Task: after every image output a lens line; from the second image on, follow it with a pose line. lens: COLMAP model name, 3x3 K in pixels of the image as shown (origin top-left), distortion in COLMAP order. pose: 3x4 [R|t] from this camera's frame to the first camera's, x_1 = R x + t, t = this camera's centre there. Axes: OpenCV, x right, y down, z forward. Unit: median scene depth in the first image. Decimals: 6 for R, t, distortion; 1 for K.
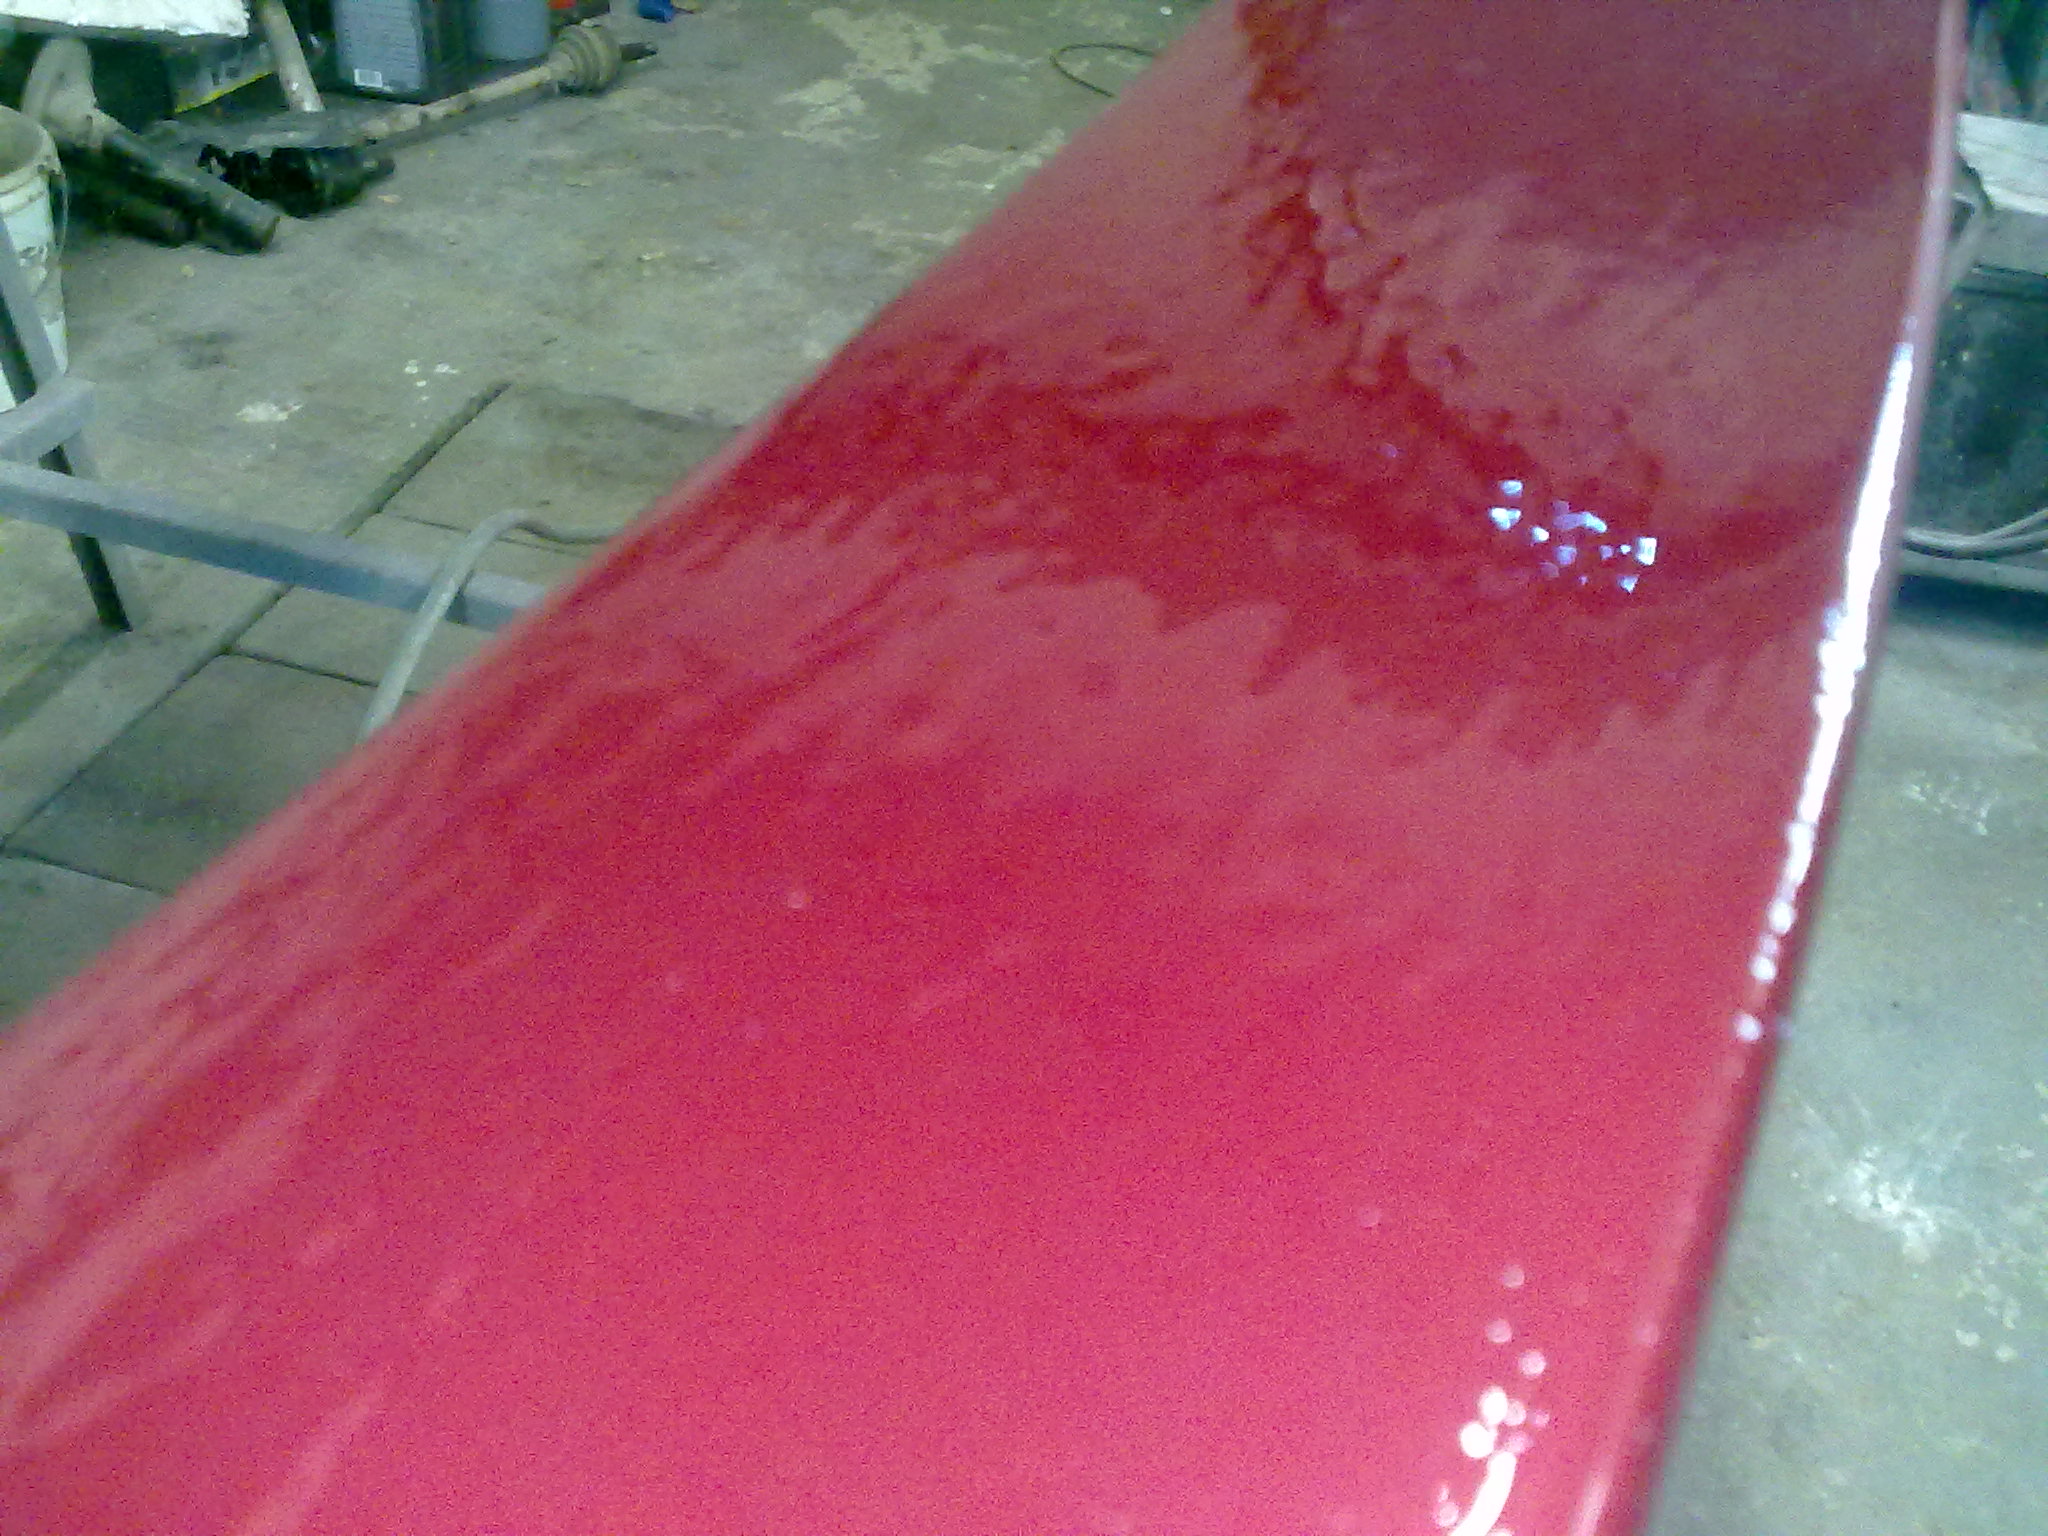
lens RADIAL K [[2075.7, 0, 1024.0], [0, 2075.7, 768.0], [0, 0, 1]] dist [0.056314, -0.168908]
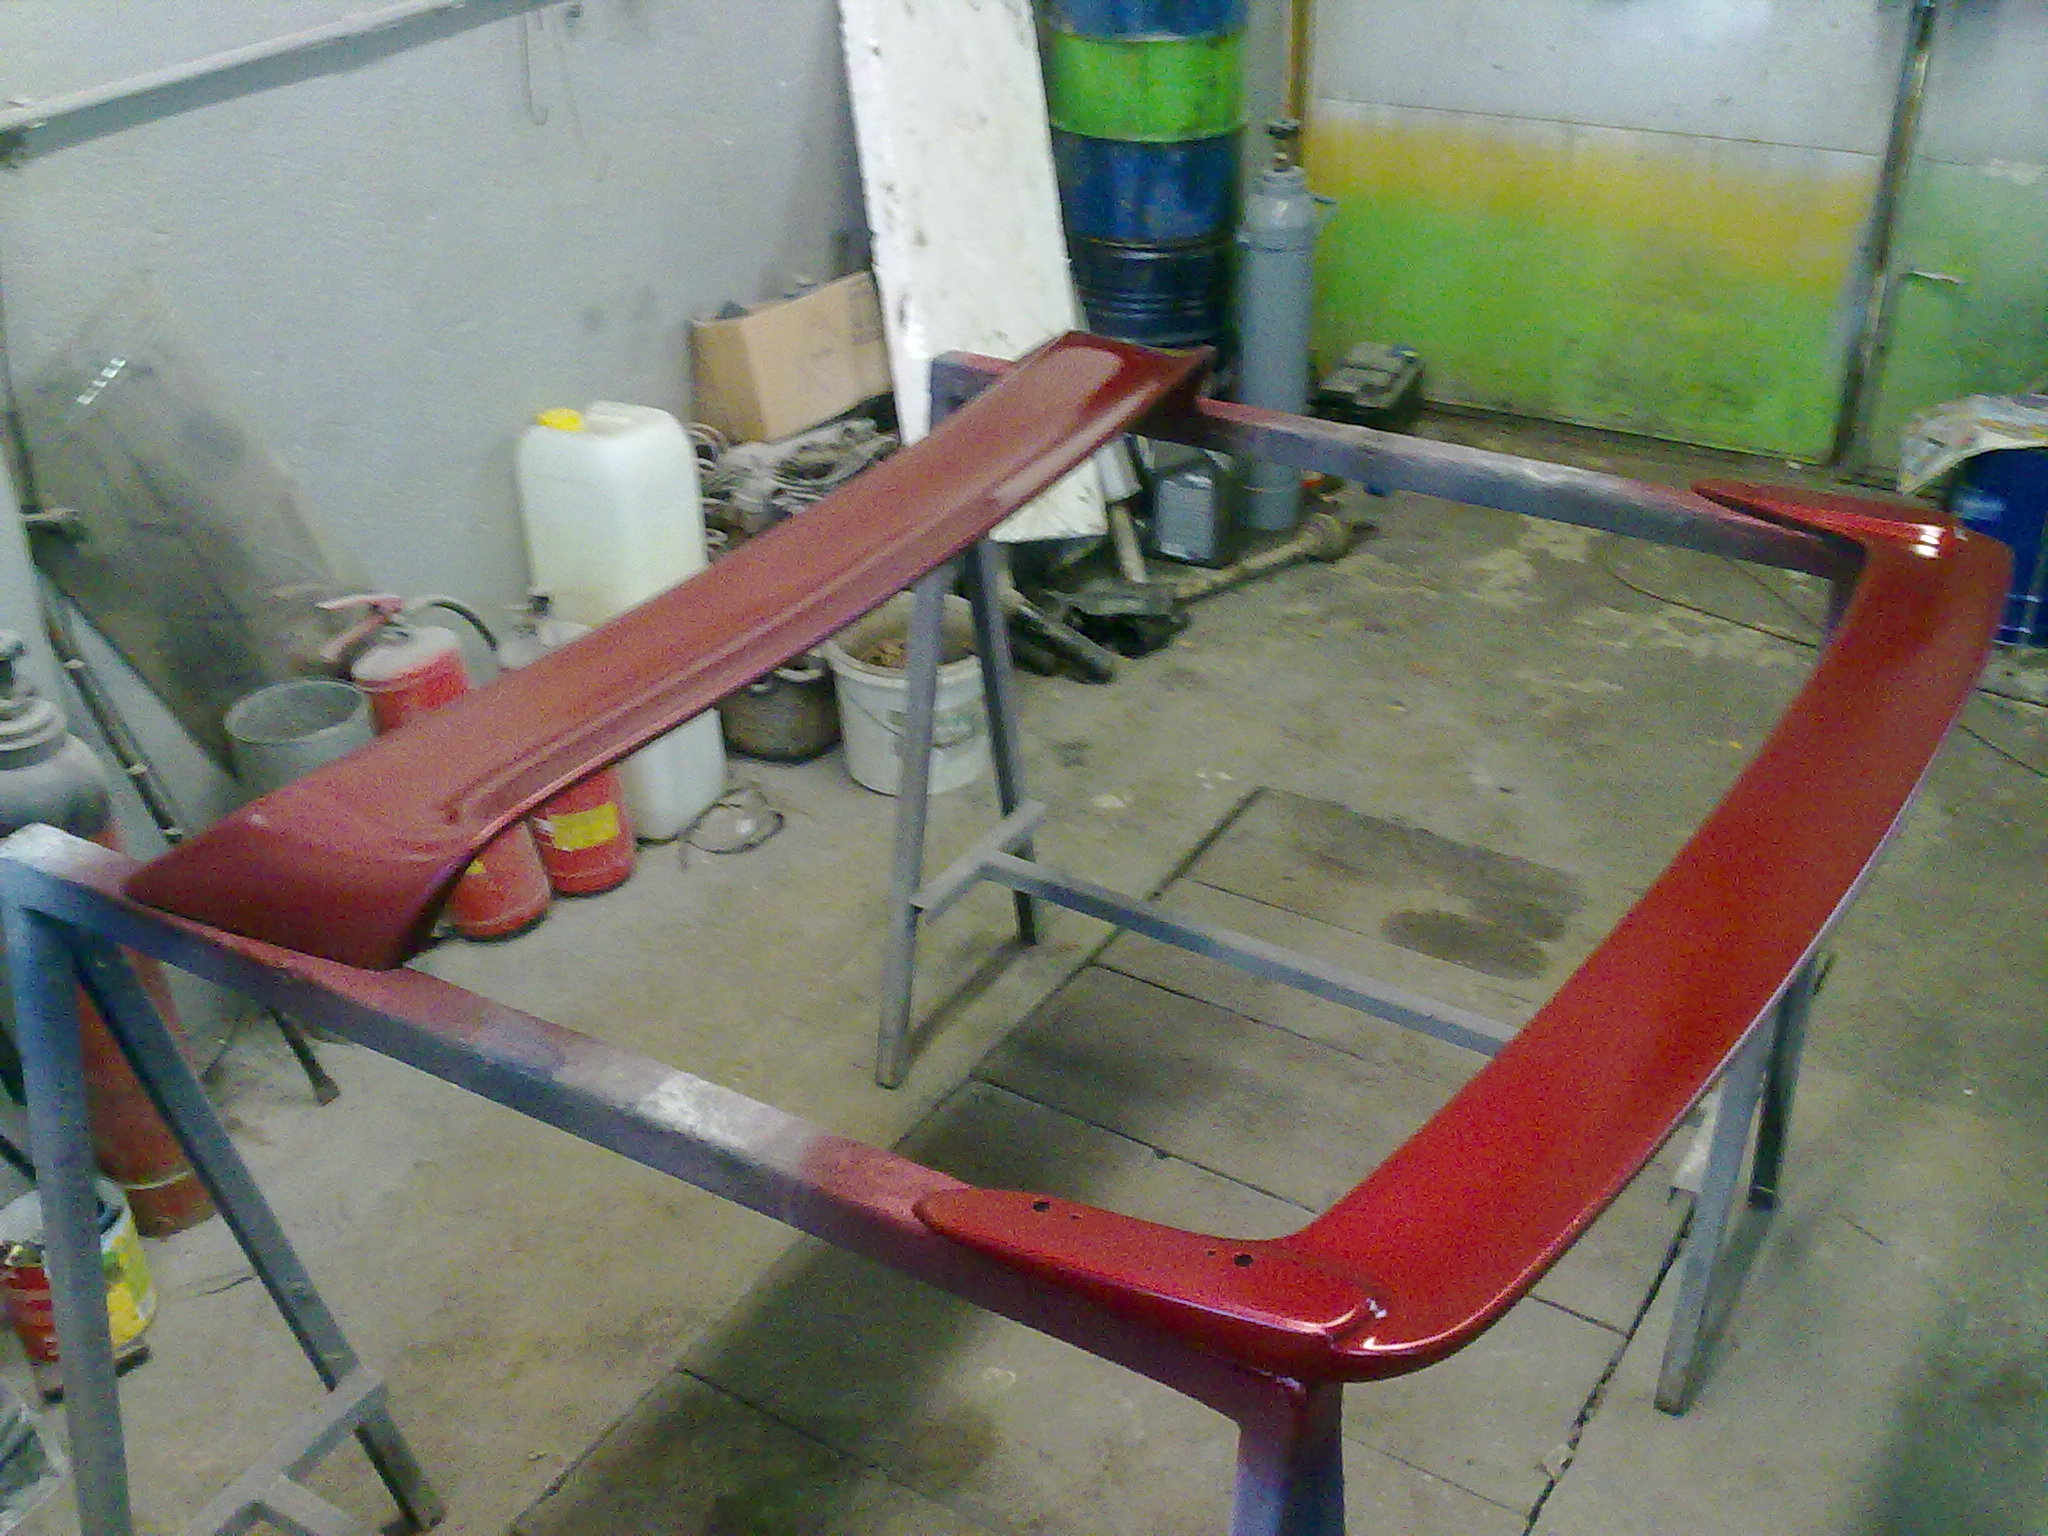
lens RADIAL K [[2075.7, 0, 1024.0], [0, 2075.7, 768.0], [0, 0, 1]] dist [0.056314, -0.168908]
pose [[0.951128, 0.064632, -0.301957, 0.028880], [-0.104034, 0.987754, -0.116269, -0.009823], [0.290744, 0.142001, 0.946205, -0.392539]]
